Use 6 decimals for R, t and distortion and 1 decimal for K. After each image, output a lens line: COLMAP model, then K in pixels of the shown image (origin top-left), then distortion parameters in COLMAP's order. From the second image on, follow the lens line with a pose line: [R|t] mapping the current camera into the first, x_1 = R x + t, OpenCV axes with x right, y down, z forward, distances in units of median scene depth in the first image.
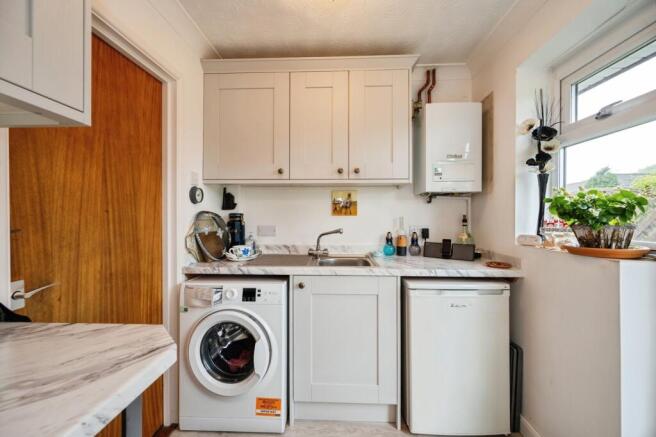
lens RADIAL K [[261.4, 0, 325.7], [0, 261.4, 215.7], [0, 0, 1]] dist [0.004010, -0.000561]
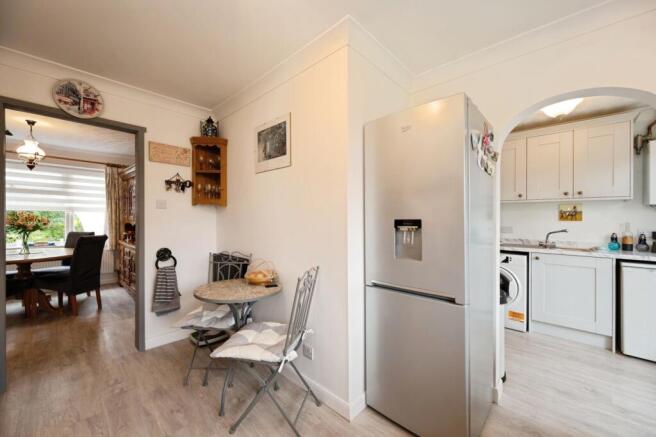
lens RADIAL K [[261.4, 0, 327.2], [0, 261.4, 217.9], [0, 0, 1]] dist [0.004010, -0.000561]
pose [[0.765990, 0.002902, -0.642846, -0.032569], [-0.004300, 0.999991, -0.000609, -0.012242], [0.642838, 0.003231, 0.765995, -1.163464]]
